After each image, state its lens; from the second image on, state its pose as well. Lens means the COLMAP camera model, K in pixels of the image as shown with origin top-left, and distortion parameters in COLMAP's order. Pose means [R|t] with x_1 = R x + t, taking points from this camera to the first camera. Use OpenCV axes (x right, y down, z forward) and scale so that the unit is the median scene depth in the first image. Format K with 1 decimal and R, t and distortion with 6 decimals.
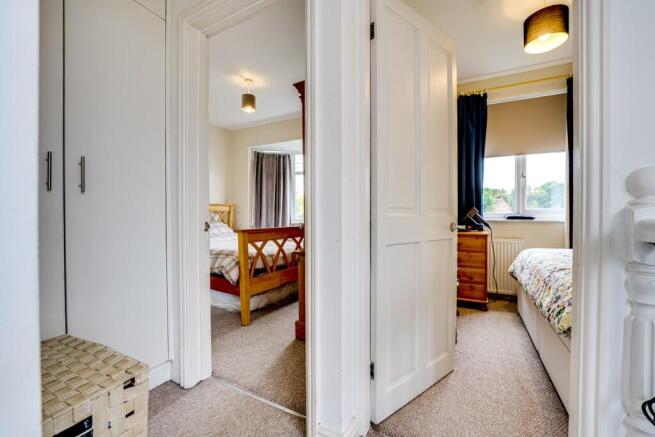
lens RADIAL K [[270.6, 0, 337.6], [0, 270.6, 216.1], [0, 0, 1]] dist [-0.016253, 0.000416]
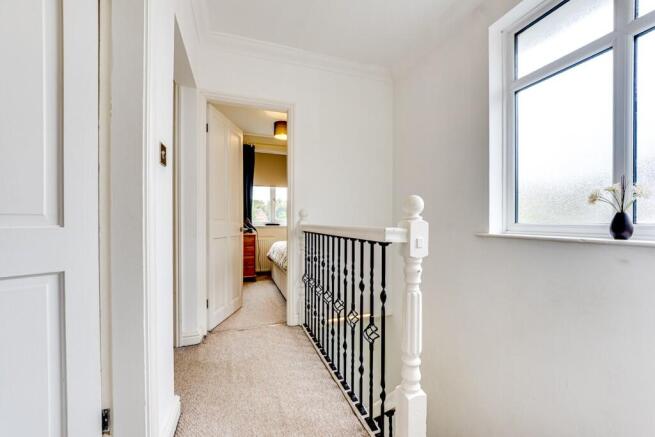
lens RADIAL K [[270.6, 0, 329.3], [0, 270.6, 224.4], [0, 0, 1]] dist [-0.016253, 0.000416]
pose [[0.698107, -0.006027, 0.715968, -0.144309], [0.004048, 0.999982, 0.004471, 0.000014], [-0.715982, -0.000223, 0.698119, -0.220737]]
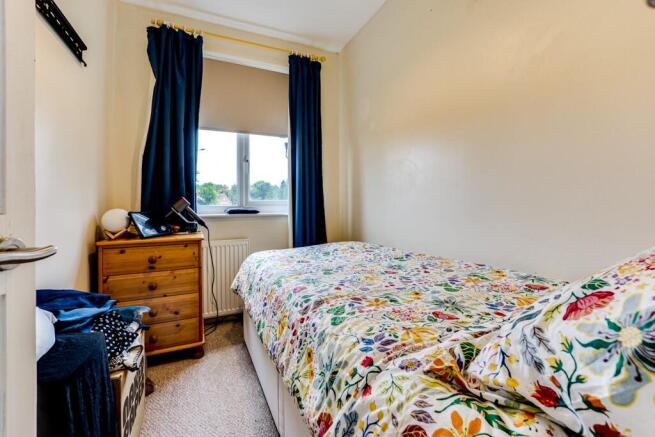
lens RADIAL K [[270.6, 0, 324.8], [0, 270.6, 201.5], [0, 0, 1]] dist [-0.016253, 0.000416]
pose [[0.617395, 0.007844, 0.786614, 0.105554], [0.018846, 0.999516, -0.024760, -0.000003], [-0.786428, 0.030111, 0.616948, 0.167623]]
